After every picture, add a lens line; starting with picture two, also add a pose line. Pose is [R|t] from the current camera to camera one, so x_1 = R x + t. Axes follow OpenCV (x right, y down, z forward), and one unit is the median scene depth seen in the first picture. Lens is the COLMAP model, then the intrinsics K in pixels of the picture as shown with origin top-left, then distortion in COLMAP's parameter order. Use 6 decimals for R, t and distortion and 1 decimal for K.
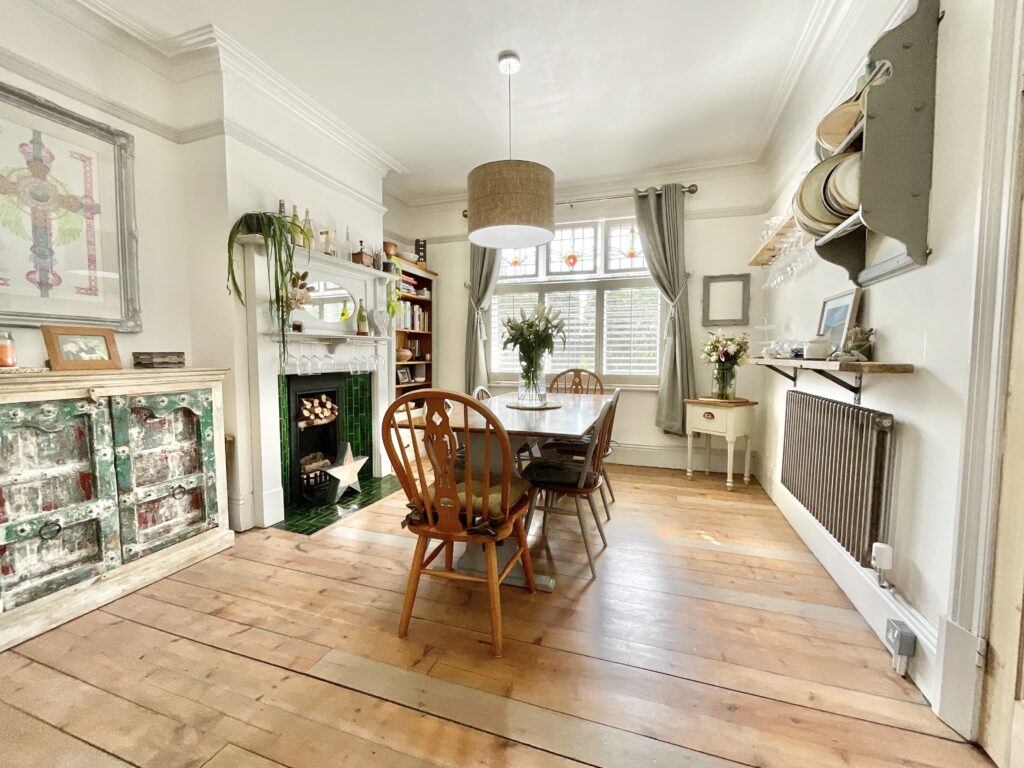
lens RADIAL K [[415.6, 0, 514.5], [0, 415.6, 387.7], [0, 0, 1]] dist [0.002247, 0.000150]
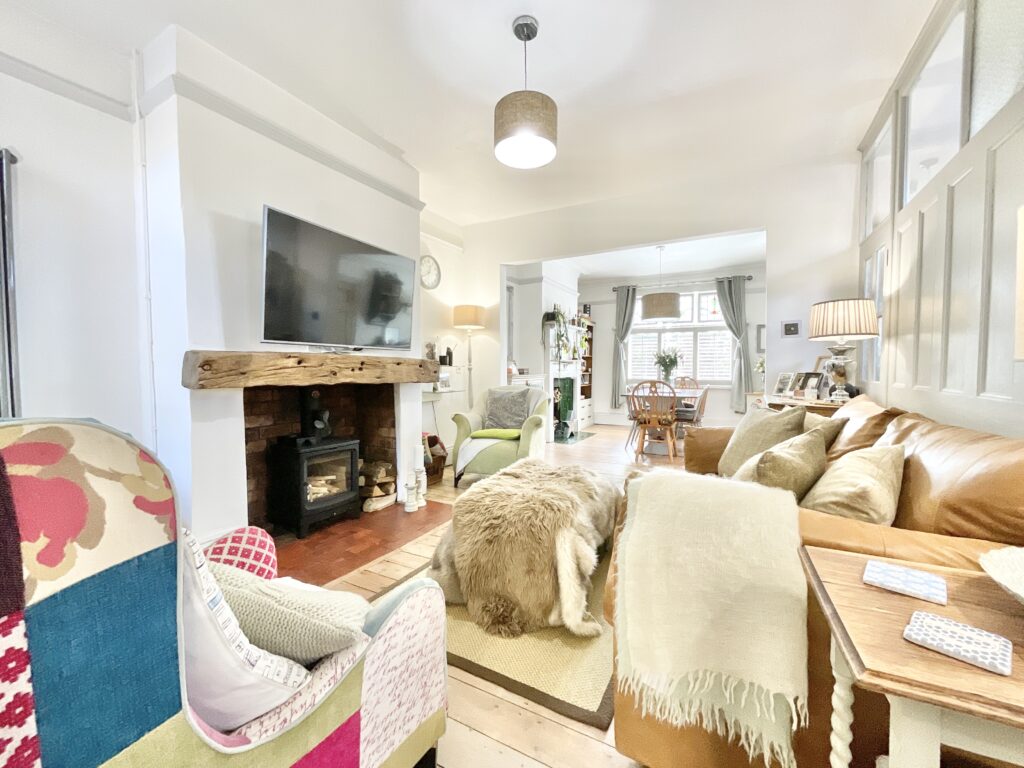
lens RADIAL K [[415.6, 0, 514.0], [0, 415.6, 383.3], [0, 0, 1]] dist [0.002247, 0.000150]
pose [[0.987326, 0.000575, -0.158705, -0.290315], [-0.006179, 0.999375, -0.034819, 0.052621], [0.158585, 0.035358, 0.986712, -0.908966]]
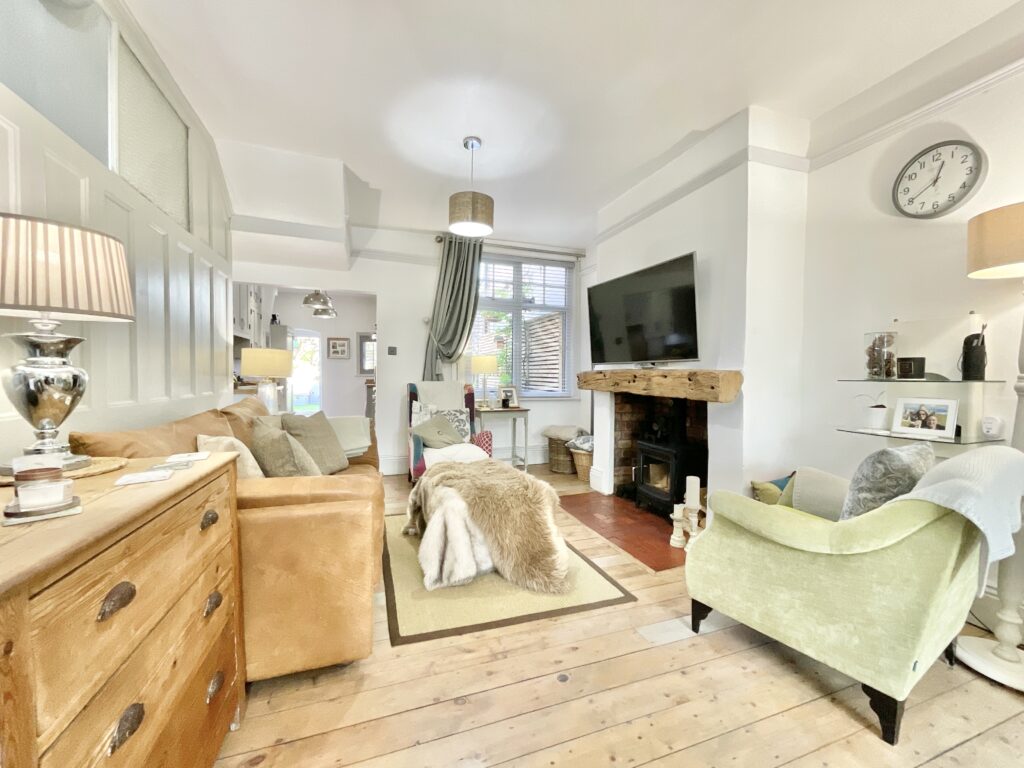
lens RADIAL K [[415.6, 0, 511.7], [0, 415.6, 380.4], [0, 0, 1]] dist [0.002247, 0.000150]
pose [[-0.772912, 0.000230, -0.634514, 0.492212], [-0.054108, 0.996334, 0.066271, -0.155108], [0.632202, 0.085554, -0.770065, 1.702149]]
